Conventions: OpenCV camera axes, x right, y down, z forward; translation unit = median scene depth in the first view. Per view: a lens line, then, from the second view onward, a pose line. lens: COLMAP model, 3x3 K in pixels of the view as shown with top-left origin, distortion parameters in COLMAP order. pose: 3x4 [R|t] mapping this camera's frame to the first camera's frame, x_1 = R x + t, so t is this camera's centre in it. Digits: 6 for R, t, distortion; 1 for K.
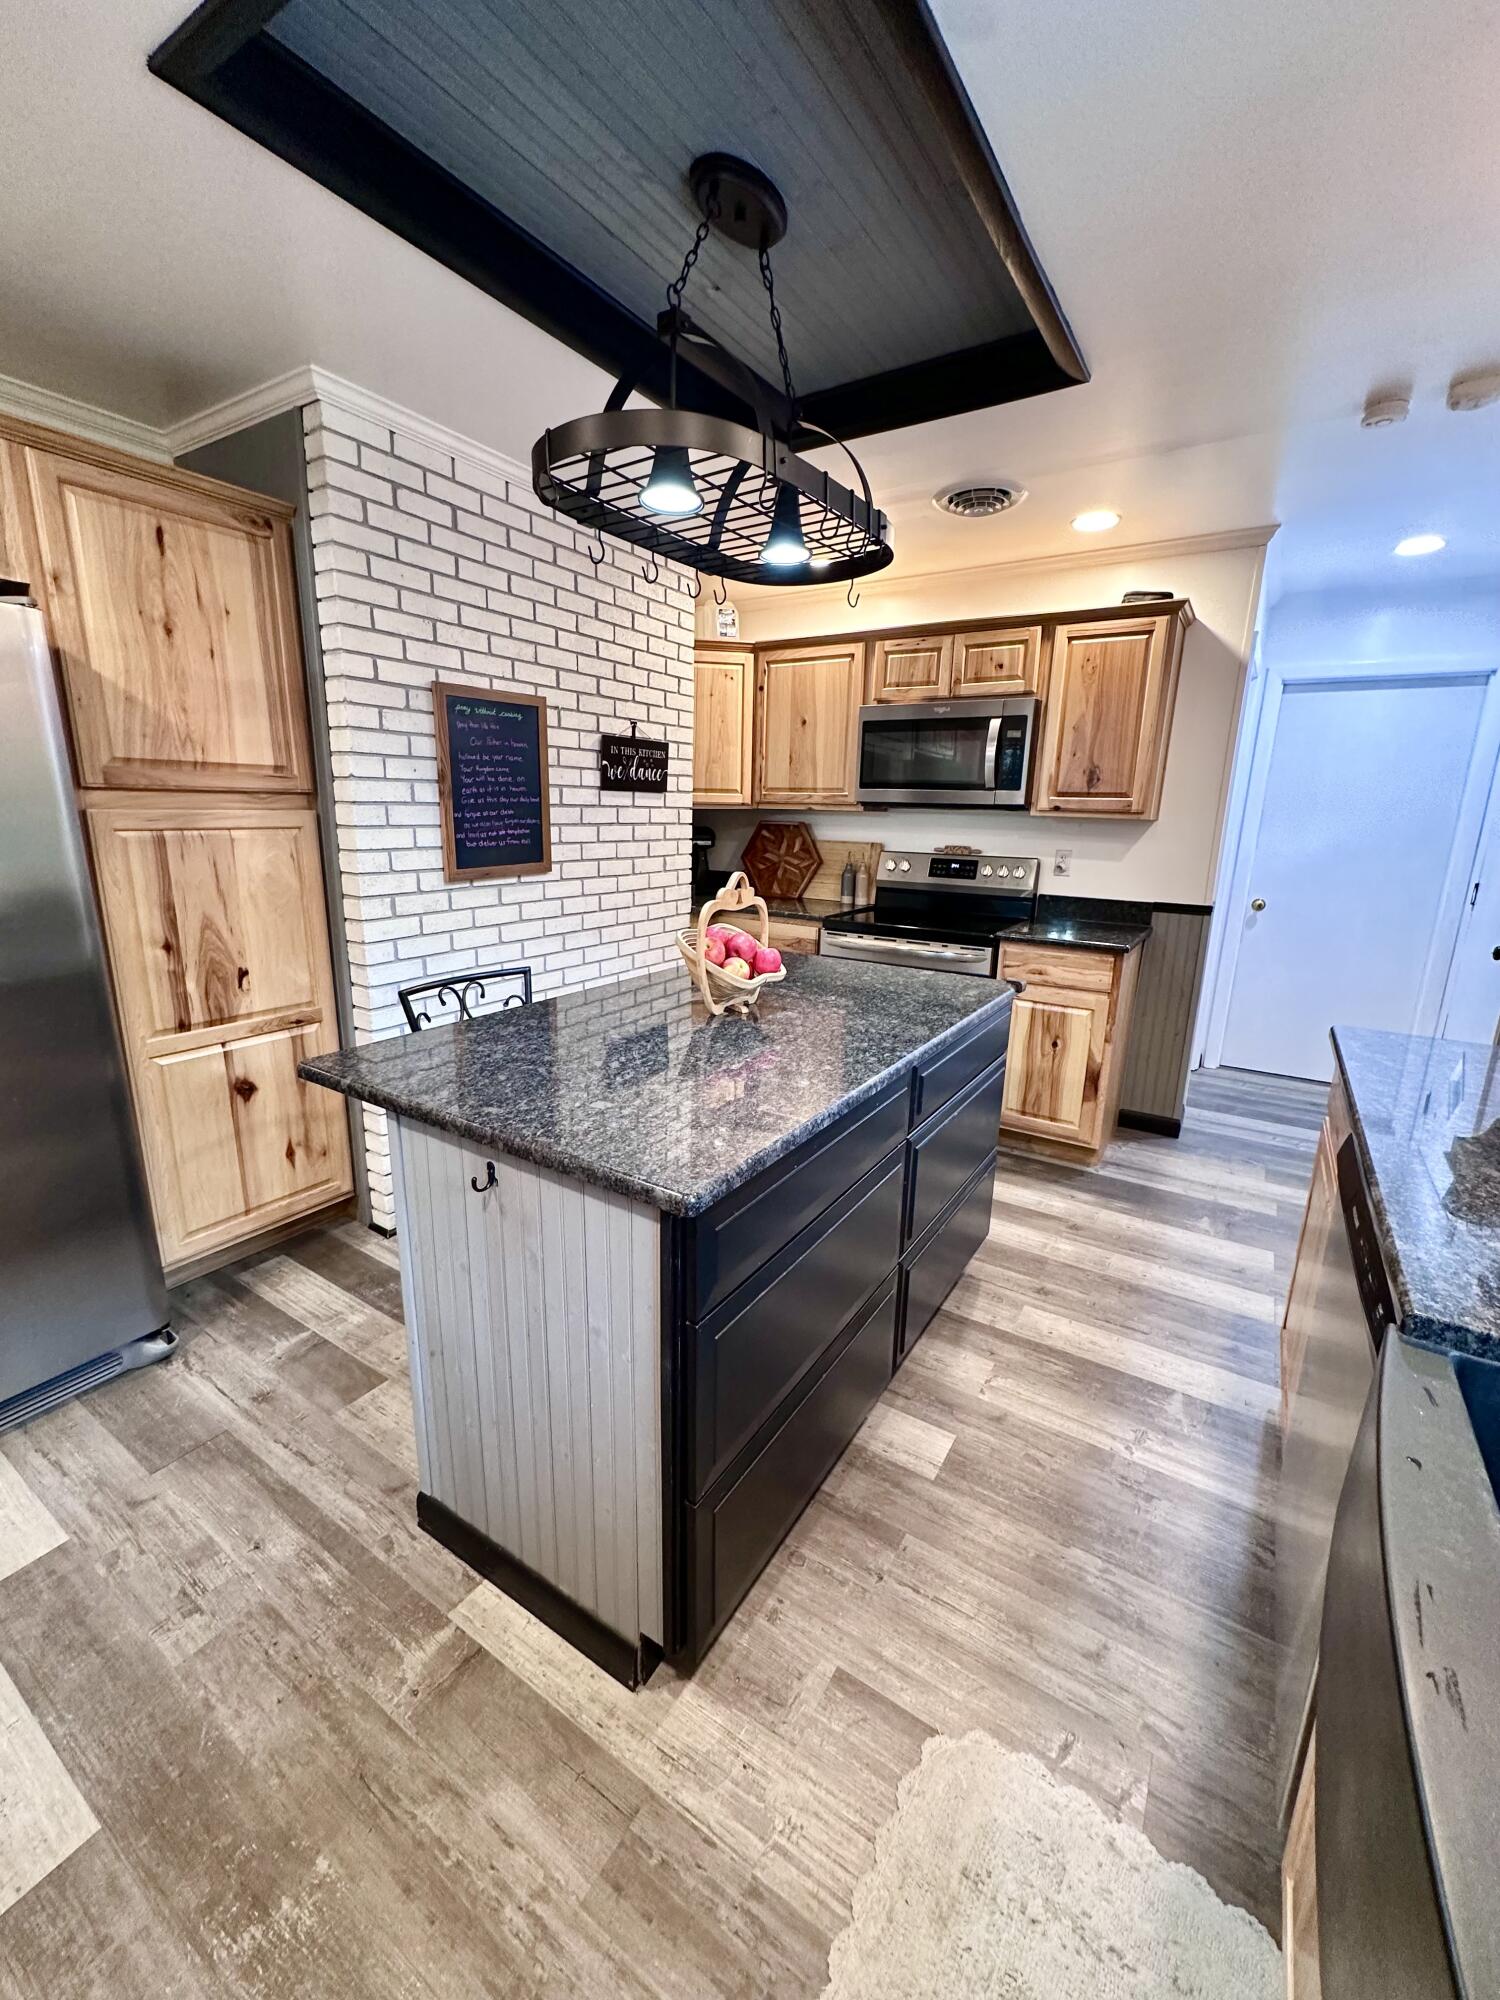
lens RADIAL K [[801.8, 0, 750.0], [0, 801.8, 1000.0], [0, 0, 1]] dist [-0.001261, -0.000259]
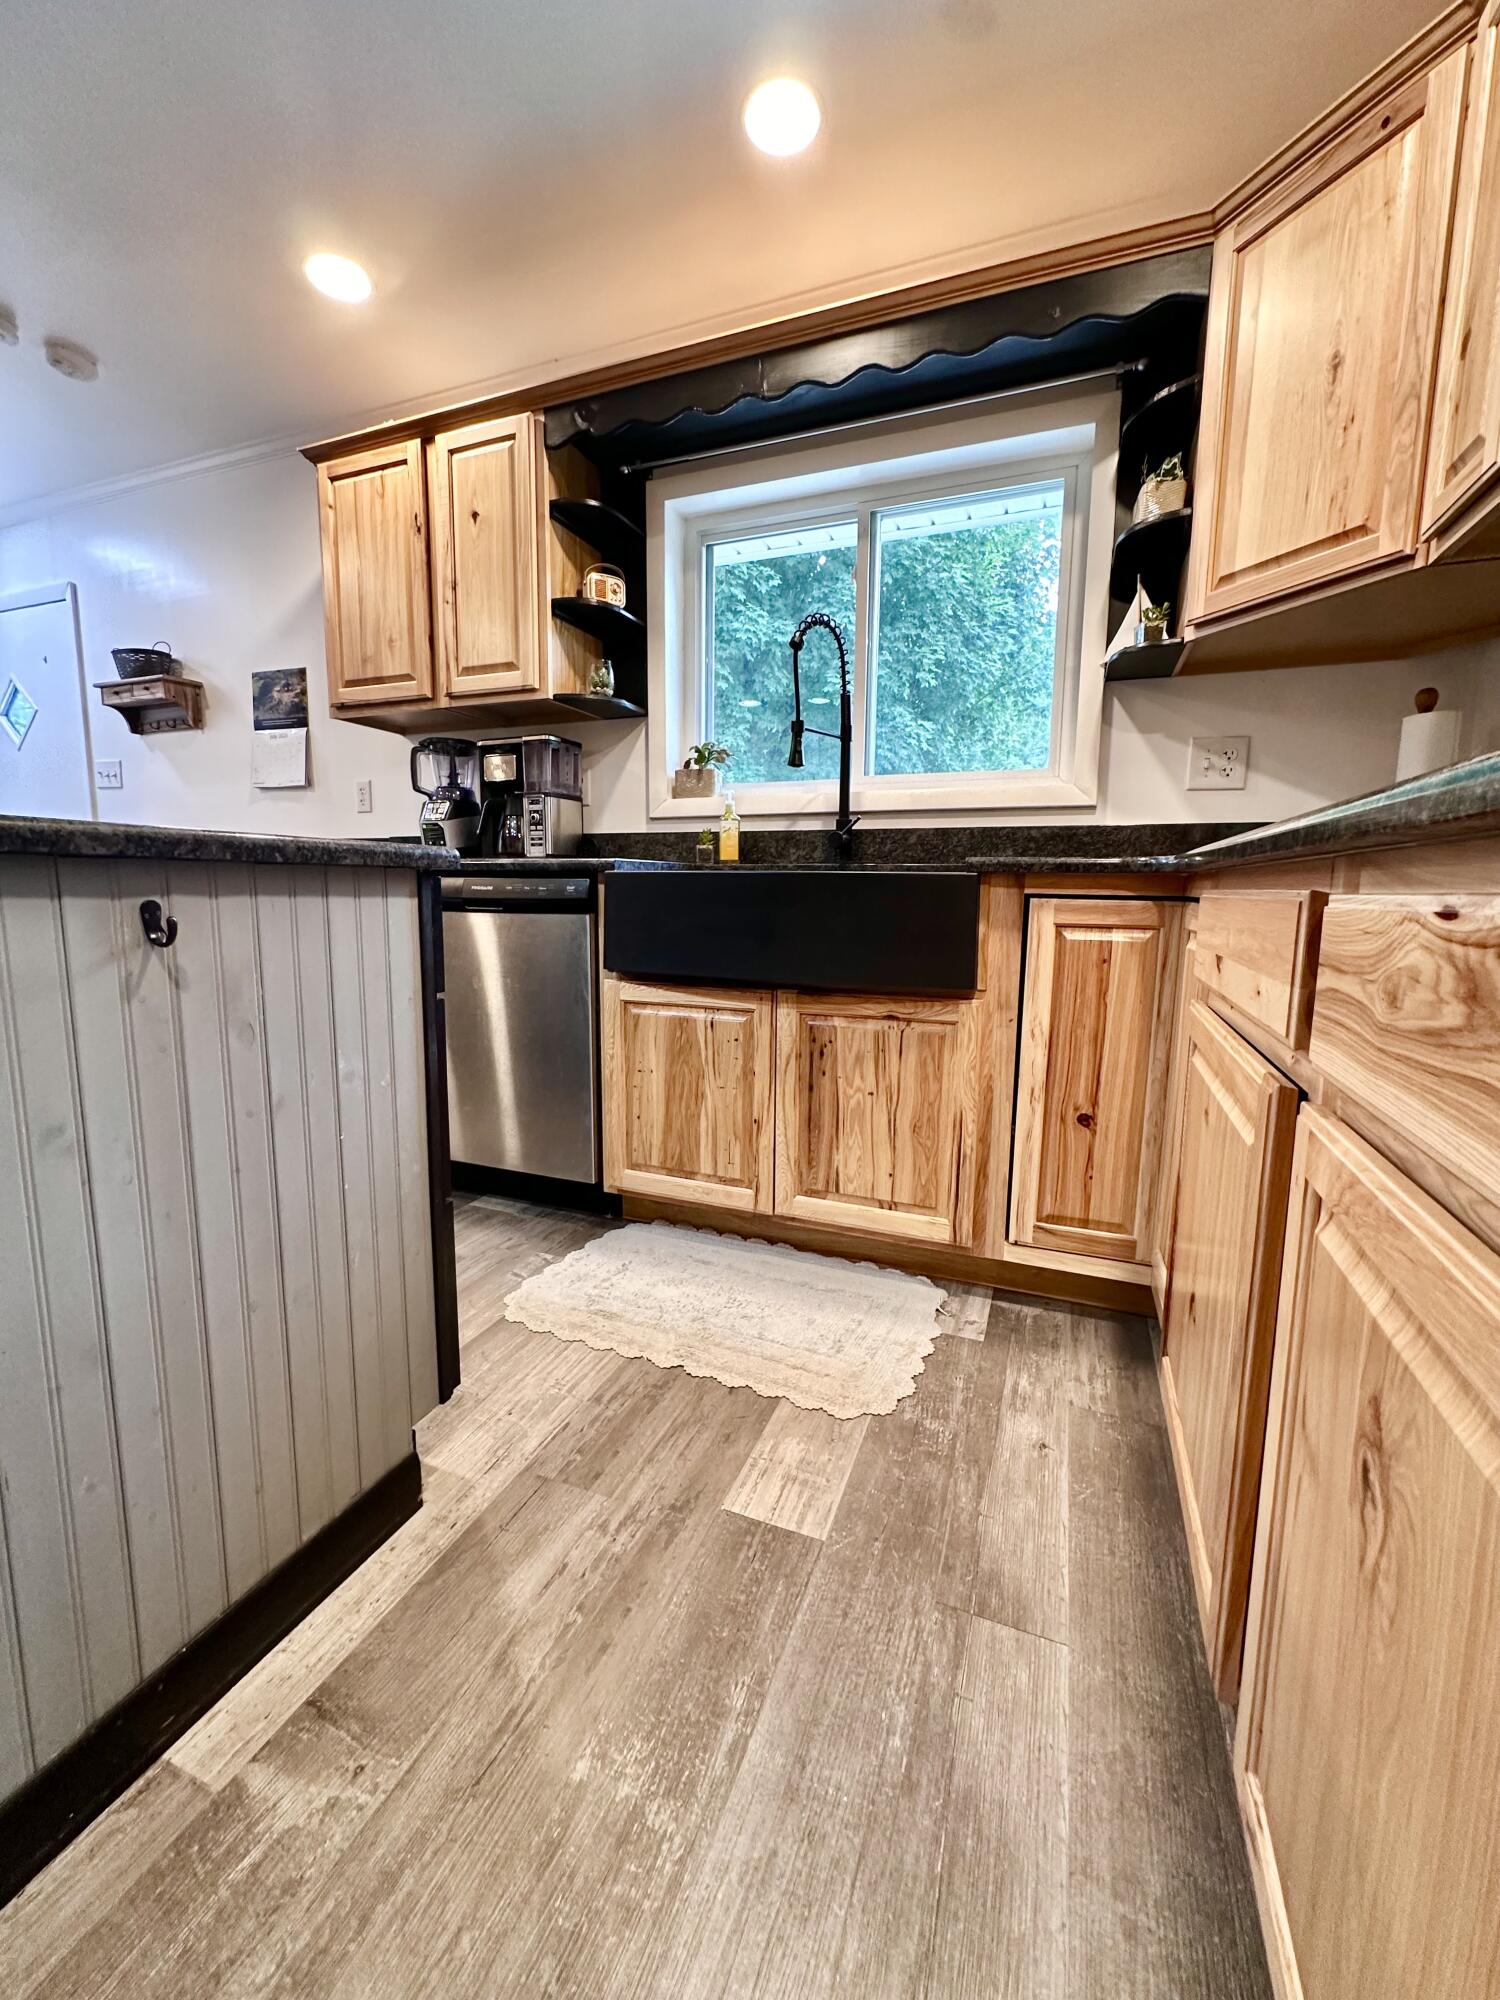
lens RADIAL K [[801.8, 0, 750.0], [0, 801.8, 1000.0], [0, 0, 1]] dist [-0.001261, -0.000259]
pose [[-0.198448, -0.155202, 0.967745, -1.080393], [0.216010, 0.956178, 0.197643, 0.270073], [-0.956011, 0.248265, -0.156227, 0.731071]]
